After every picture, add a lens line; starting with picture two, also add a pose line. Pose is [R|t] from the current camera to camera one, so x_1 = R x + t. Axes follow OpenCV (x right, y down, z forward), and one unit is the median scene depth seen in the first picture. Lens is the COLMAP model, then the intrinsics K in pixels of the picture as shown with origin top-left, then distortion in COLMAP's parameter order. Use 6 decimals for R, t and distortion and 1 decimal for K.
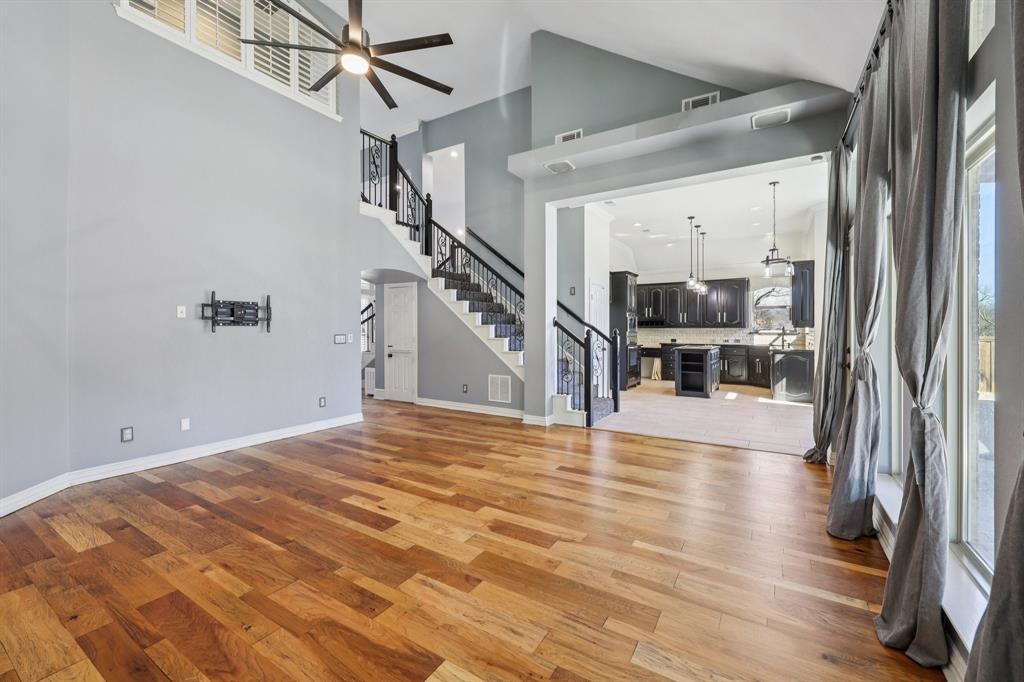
lens RADIAL K [[416.3, 0, 511.4], [0, 416.3, 336.4], [0, 0, 1]] dist [-0.000648, -0.000524]
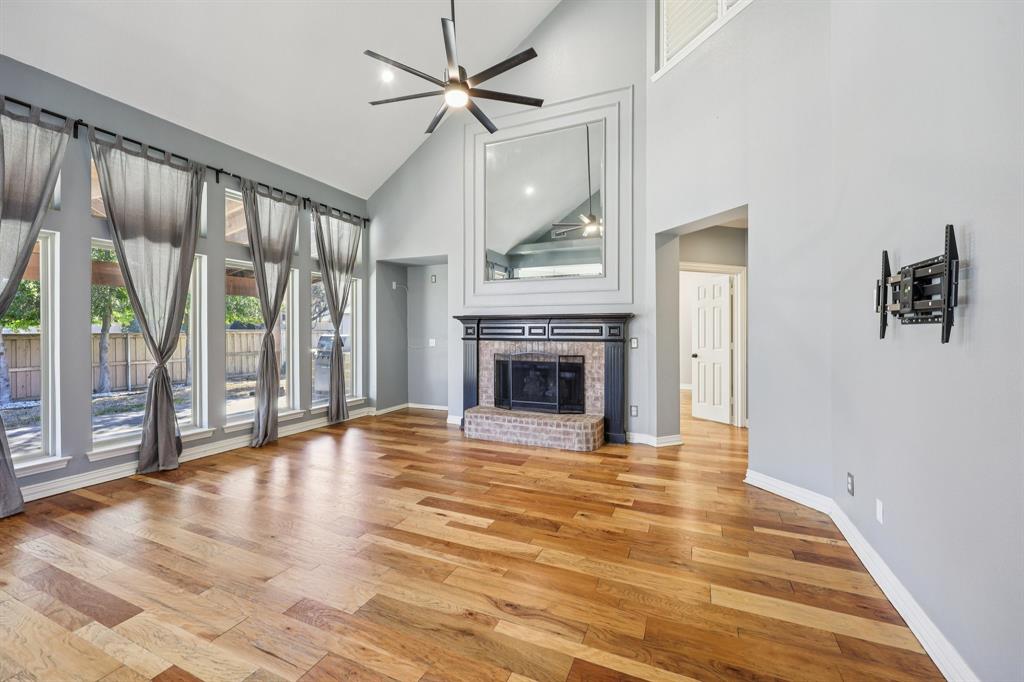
lens RADIAL K [[416.3, 0, 511.9], [0, 416.3, 333.4], [0, 0, 1]] dist [-0.000648, -0.000524]
pose [[-0.989546, 0.000210, -0.144214, -0.321365], [-0.003252, 0.999712, 0.023766, -0.033515], [0.144178, 0.023986, -0.989261, 1.902783]]
